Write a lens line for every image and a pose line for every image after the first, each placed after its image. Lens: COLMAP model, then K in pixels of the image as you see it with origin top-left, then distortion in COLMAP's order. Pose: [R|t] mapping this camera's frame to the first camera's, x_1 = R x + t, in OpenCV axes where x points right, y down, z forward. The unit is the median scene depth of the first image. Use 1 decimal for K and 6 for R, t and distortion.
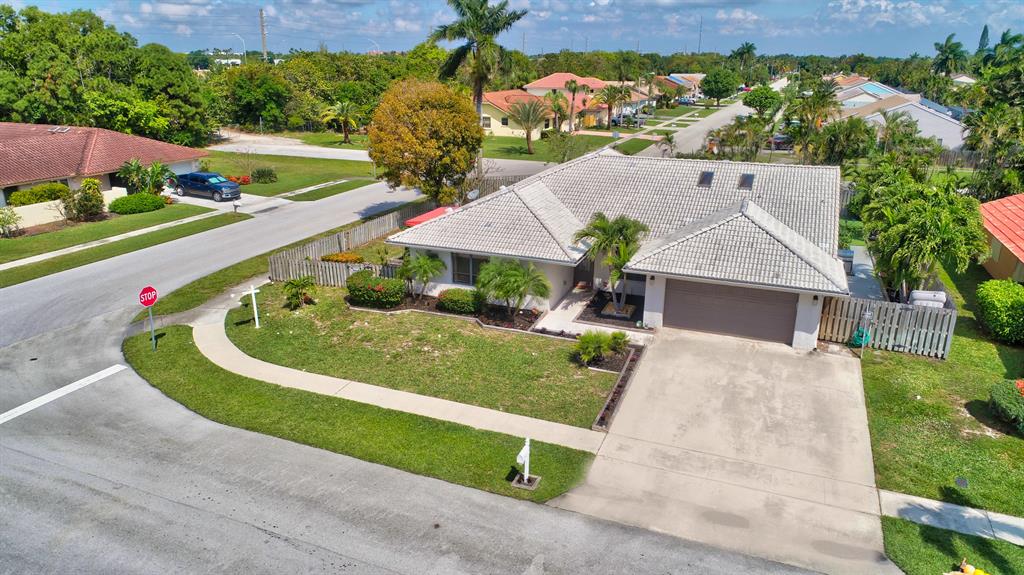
lens RADIAL K [[682.9, 0, 512.0], [0, 682.9, 287.5], [0, 0, 1]] dist [-0.002874, -0.001978]
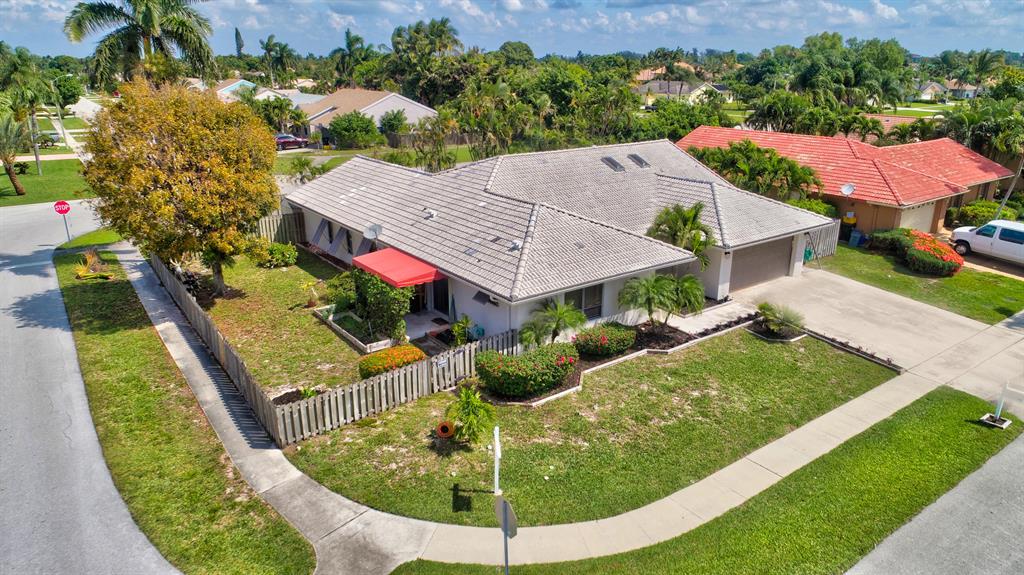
lens RADIAL K [[682.9, 0, 512.0], [0, 682.9, 287.5], [0, 0, 1]] dist [-0.002874, -0.001978]
pose [[0.528077, -0.273019, 0.804111, -0.864077], [0.273401, 0.951152, 0.143395, -0.211076], [-0.803981, 0.144121, 0.576925, 0.669046]]
